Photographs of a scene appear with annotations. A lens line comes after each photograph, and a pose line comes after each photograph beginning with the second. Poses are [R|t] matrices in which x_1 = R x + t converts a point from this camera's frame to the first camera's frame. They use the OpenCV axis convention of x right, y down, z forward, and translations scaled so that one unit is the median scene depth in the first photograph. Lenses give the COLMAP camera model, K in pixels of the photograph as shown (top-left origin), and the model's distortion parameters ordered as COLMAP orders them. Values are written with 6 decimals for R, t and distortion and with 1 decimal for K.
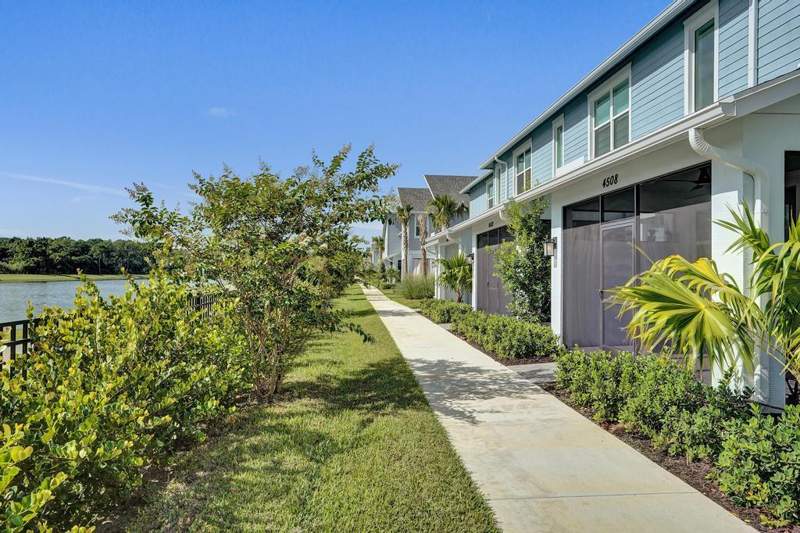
lens RADIAL K [[498.6, 0, 400.0], [0, 498.6, 266.5], [0, 0, 1]] dist [-0.072671, -0.000292]
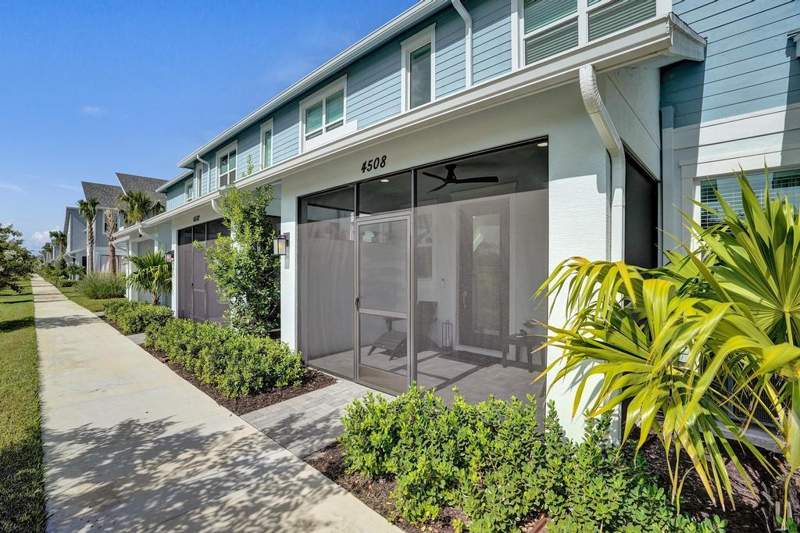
lens RADIAL K [[383.2, 0, 400.0], [0, 383.2, 266.5], [0, 0, 1]] dist [-0.064247, 0.028082]
pose [[0.765712, -0.003077, 0.643176, 0.029173], [-0.002888, 0.999962, 0.008222, -0.005384], [-0.643177, -0.008153, 0.765674, 0.262550]]
